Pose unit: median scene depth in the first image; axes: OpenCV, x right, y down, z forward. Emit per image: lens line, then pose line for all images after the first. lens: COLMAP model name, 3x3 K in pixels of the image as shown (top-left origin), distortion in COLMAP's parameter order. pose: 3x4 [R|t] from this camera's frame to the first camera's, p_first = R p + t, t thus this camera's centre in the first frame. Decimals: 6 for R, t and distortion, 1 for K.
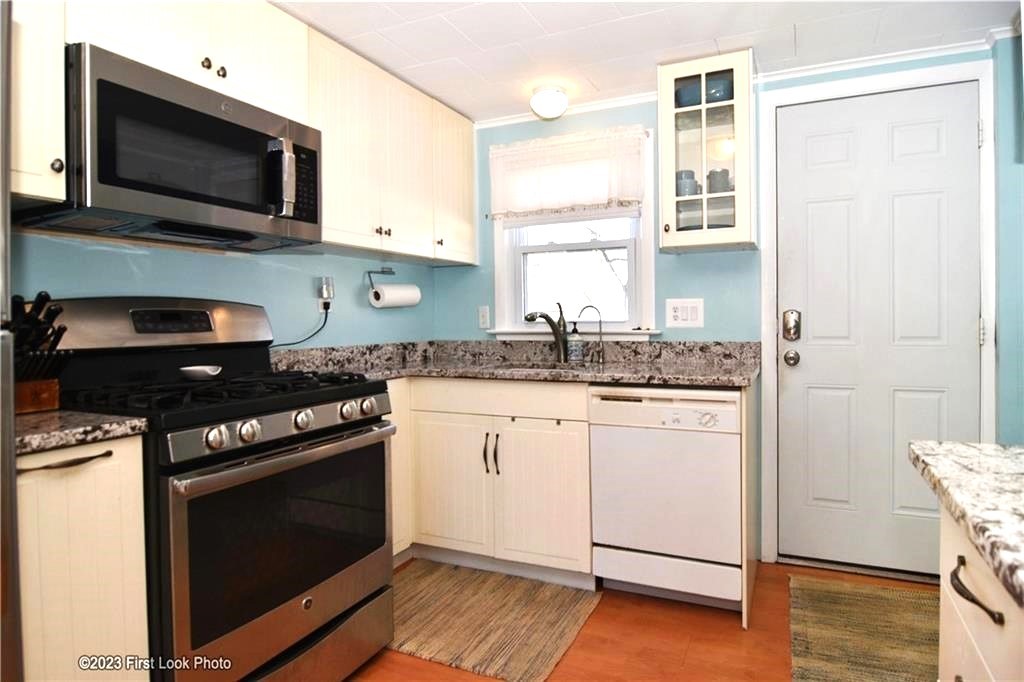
lens RADIAL K [[608.4, 0, 510.2], [0, 608.4, 332.4], [0, 0, 1]] dist [-0.013282, -0.009743]
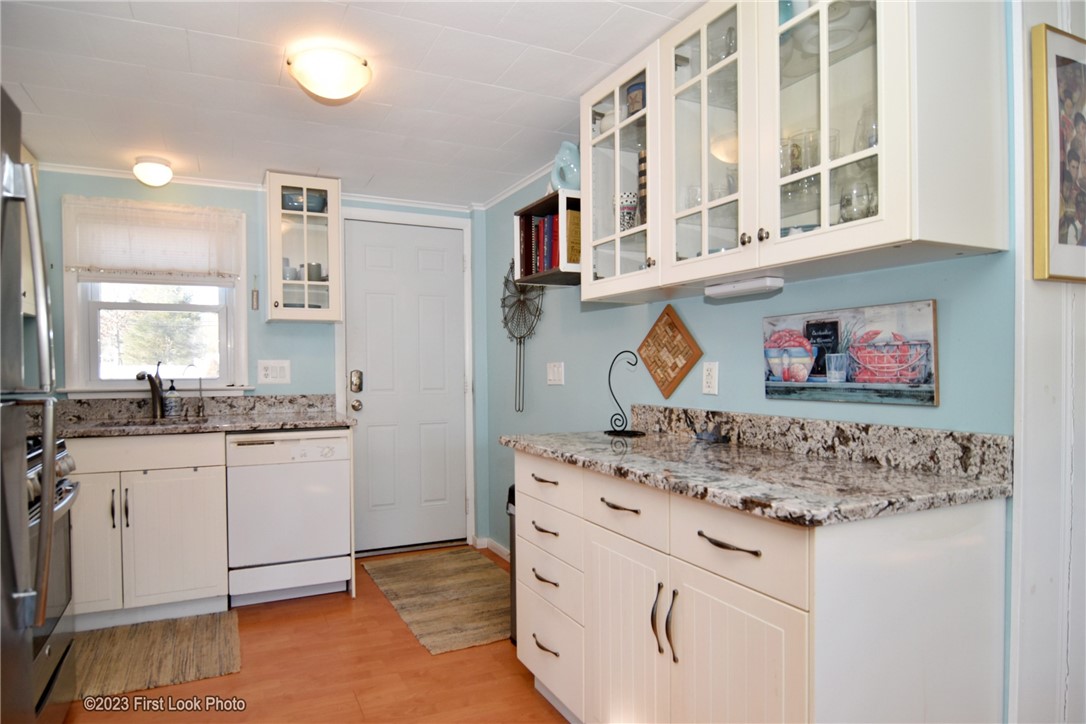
lens RADIAL K [[645.2, 0, 541.4], [0, 645.2, 366.3], [0, 0, 1]] dist [-0.013282, -0.009743]
pose [[0.624847, 0.008882, 0.780696, -0.431716], [0.012073, 0.999706, -0.021036, -0.010738], [-0.780654, 0.022570, 0.624556, -0.243692]]
